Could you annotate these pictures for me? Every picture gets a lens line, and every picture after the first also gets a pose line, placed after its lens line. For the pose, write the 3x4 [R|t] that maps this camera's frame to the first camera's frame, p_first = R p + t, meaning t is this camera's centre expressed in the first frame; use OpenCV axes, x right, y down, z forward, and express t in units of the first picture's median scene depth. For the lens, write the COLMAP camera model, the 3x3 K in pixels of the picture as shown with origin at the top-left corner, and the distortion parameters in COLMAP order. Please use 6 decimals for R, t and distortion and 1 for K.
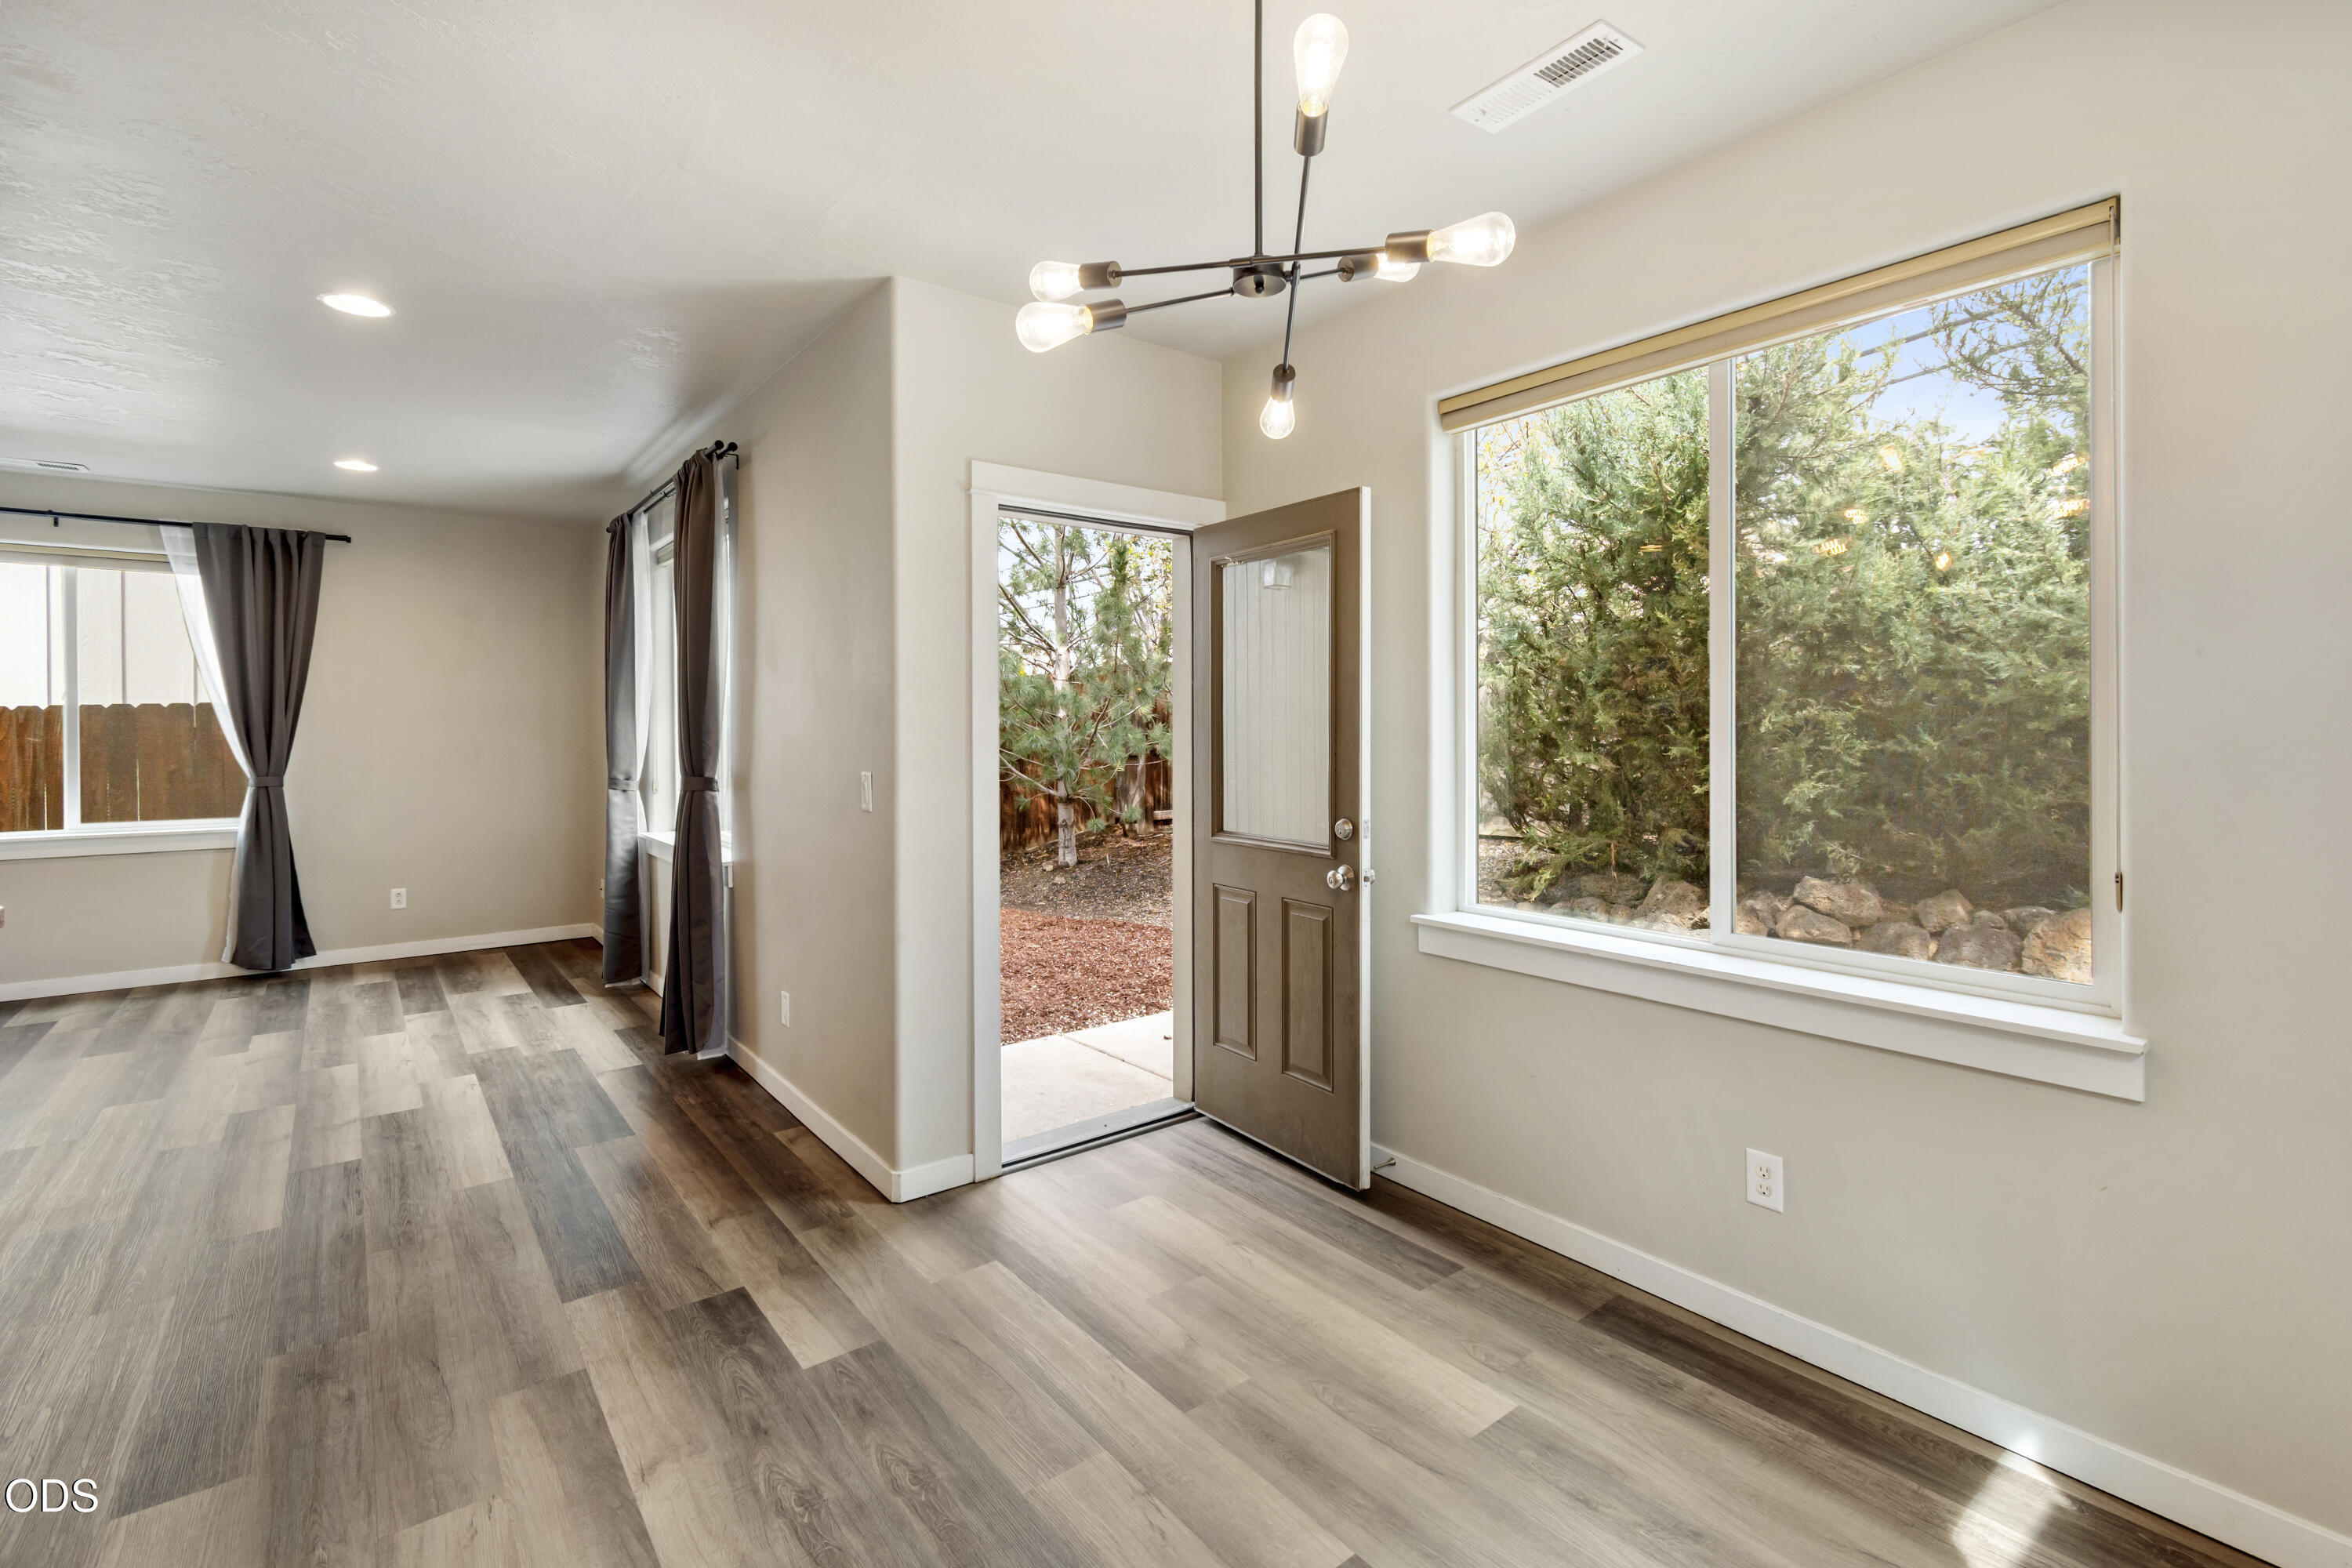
lens RADIAL K [[1049.2, 0, 1181.3], [0, 1049.2, 732.8], [0, 0, 1]] dist [0.000135, -0.000304]
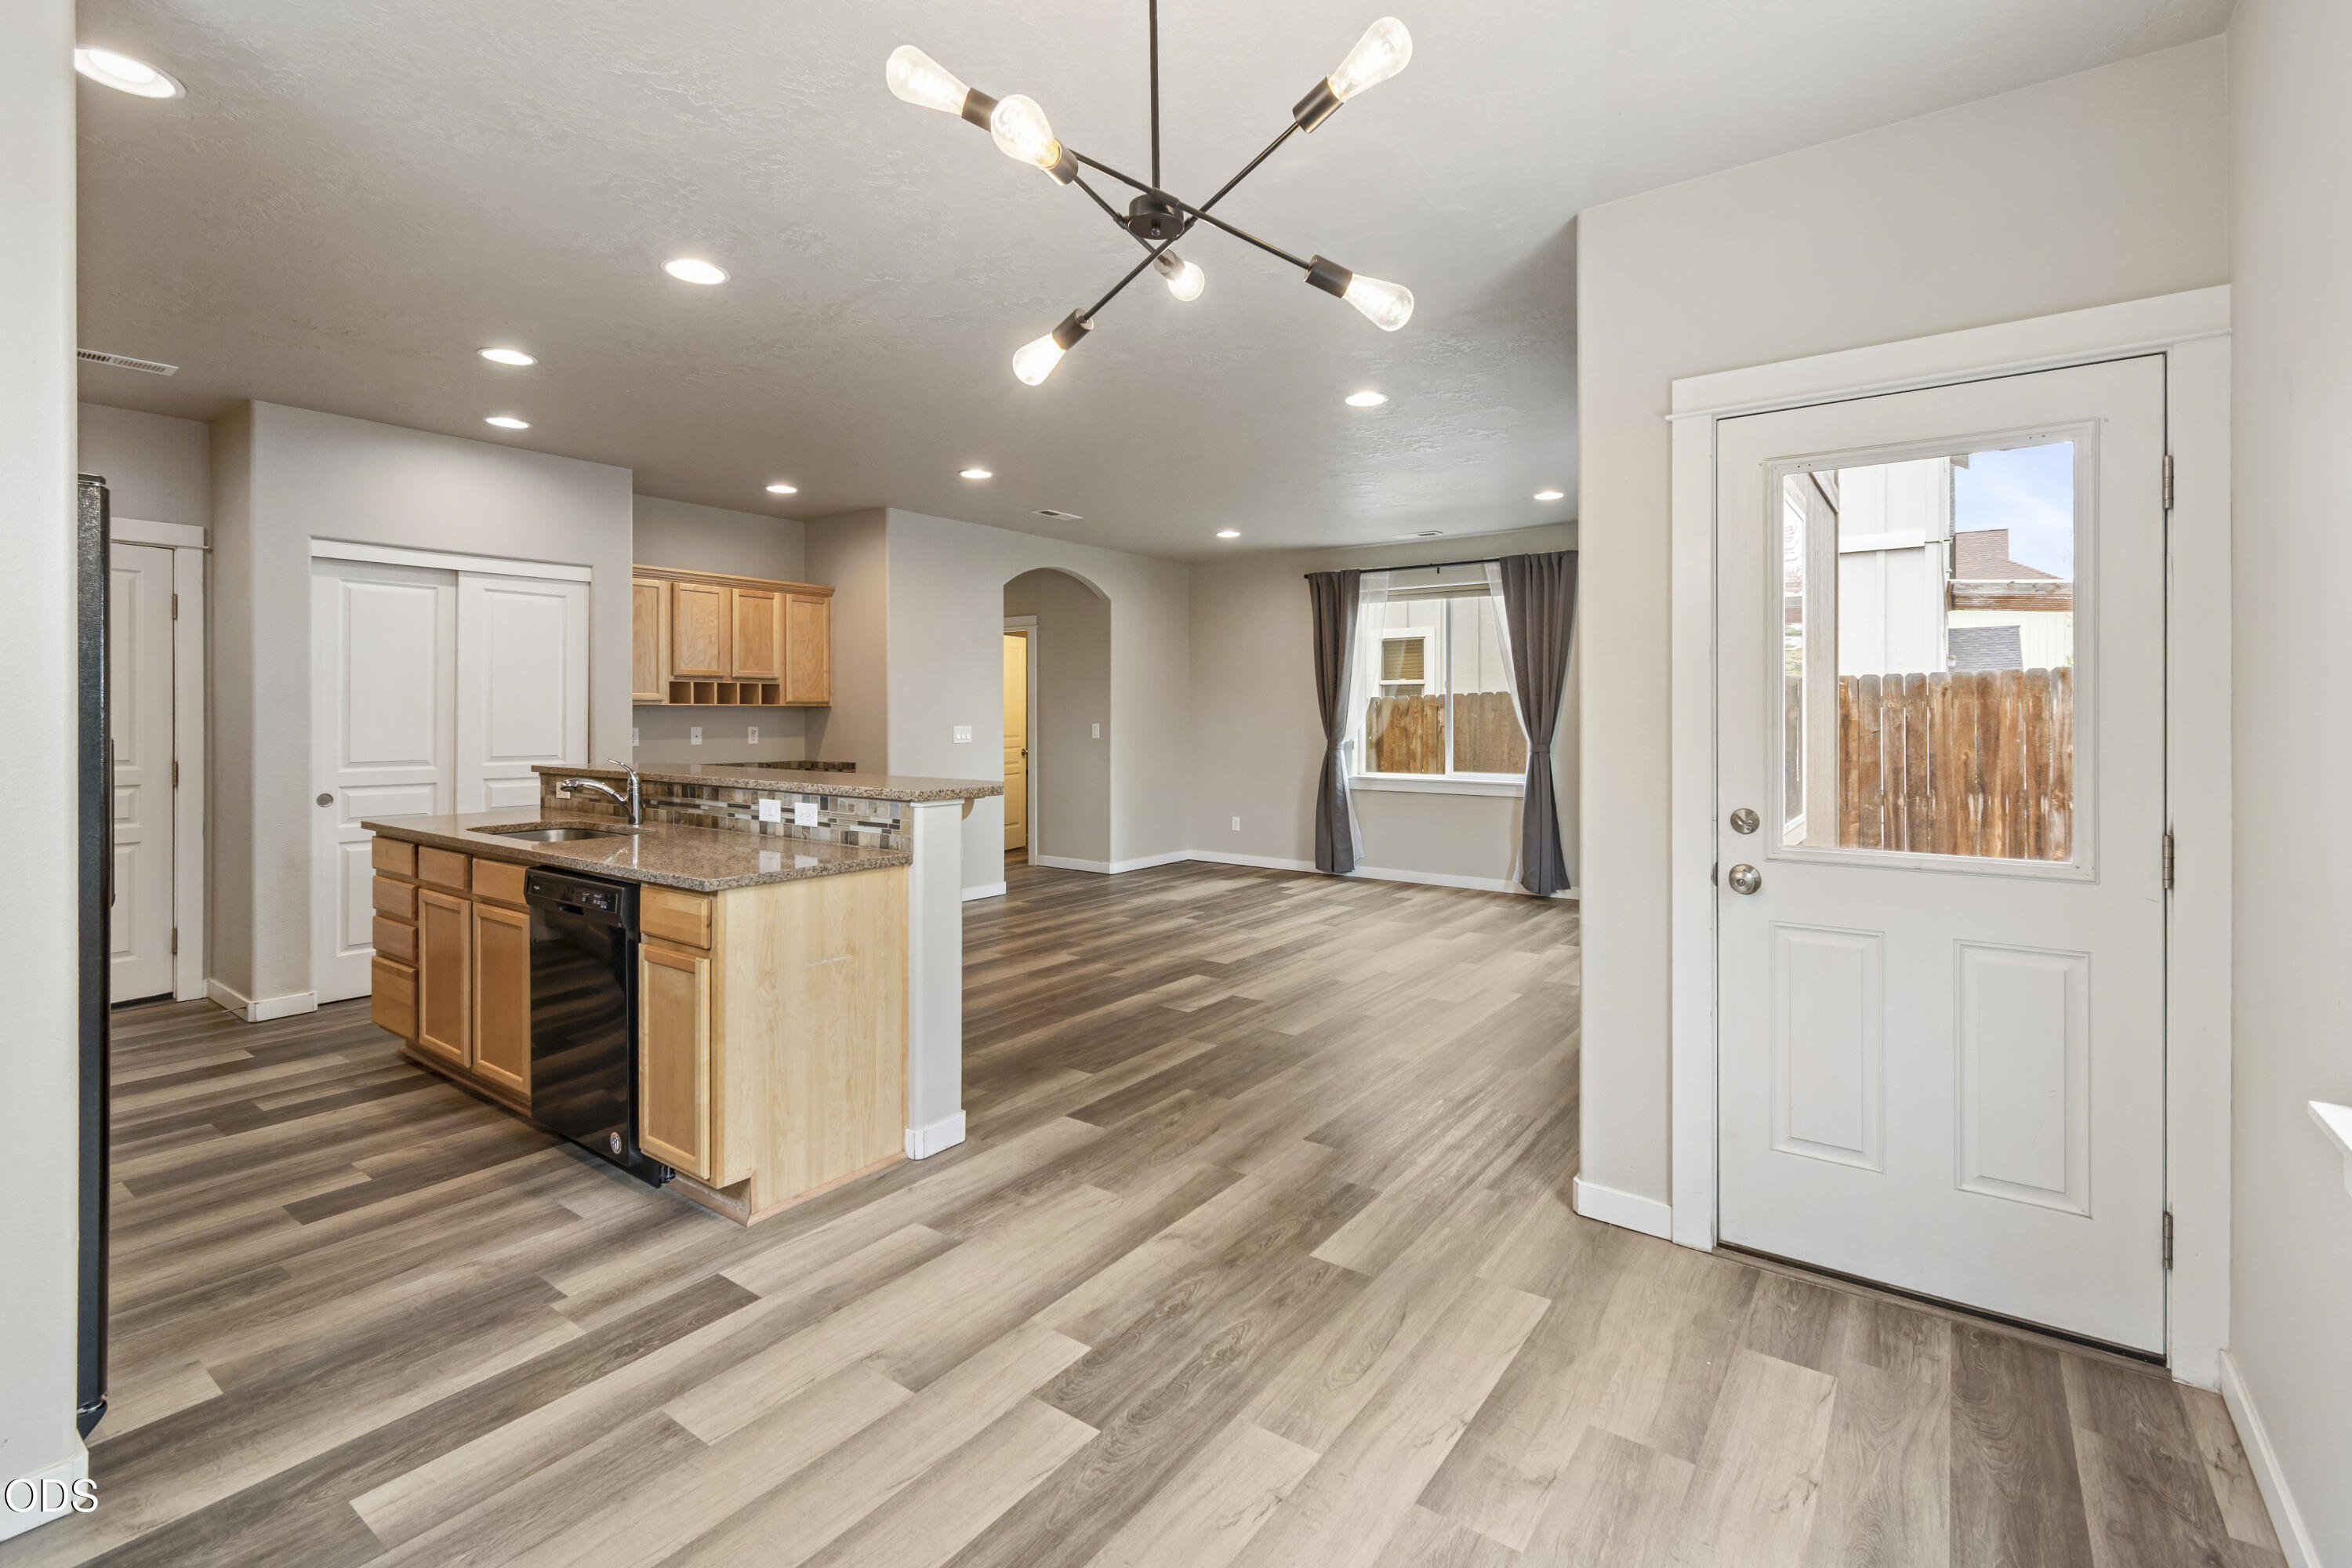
lens RADIAL K [[1068.2, 0, 1166.3], [0, 1068.2, 721.1], [0, 0, 1]] dist [0.000081, -0.000154]
pose [[0.251227, 0.007538, -0.967899, 0.306124], [-0.005141, 0.999966, 0.006453, 0.006938], [0.967915, 0.003355, 0.251257, 0.233472]]
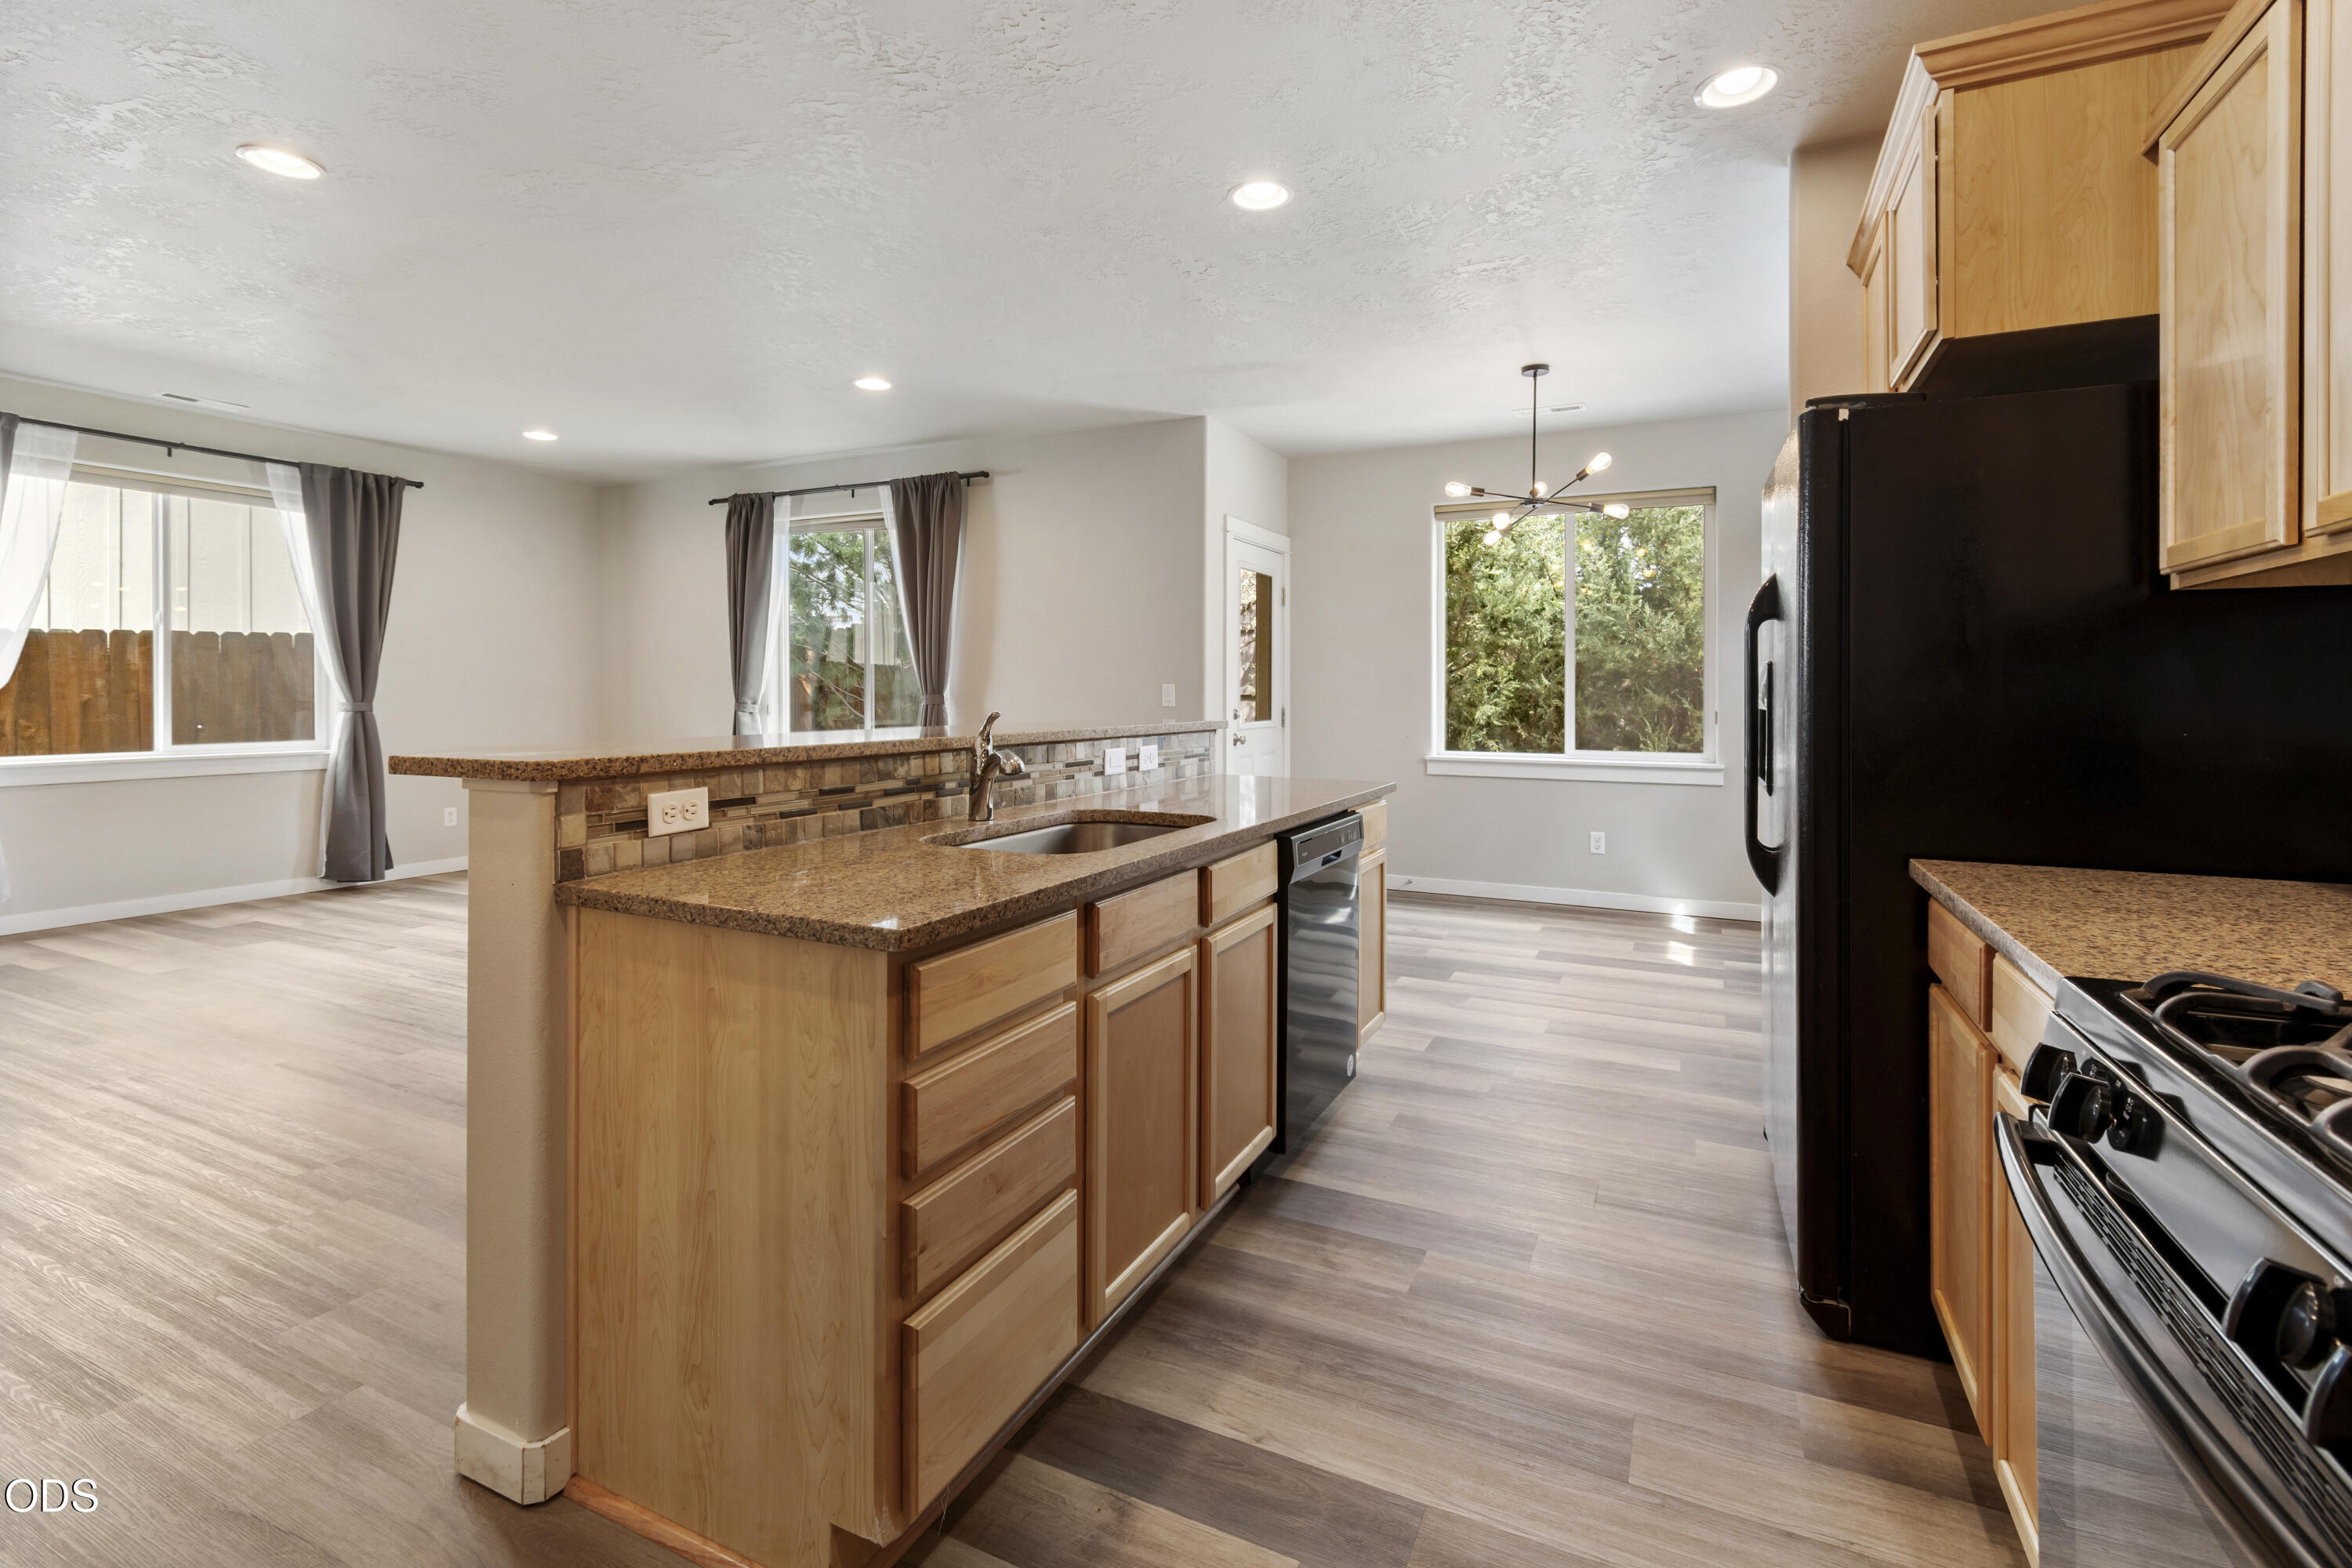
lens RADIAL K [[1059.4, 0, 1183.1], [0, 1059.4, 683.4], [0, 0, 1]] dist [0.007380, -0.000940]
pose [[0.901450, 0.010648, 0.432752, -0.610682], [-0.005851, 0.999906, -0.012413, 0.032954], [-0.432844, 0.008658, 0.901427, -0.367850]]
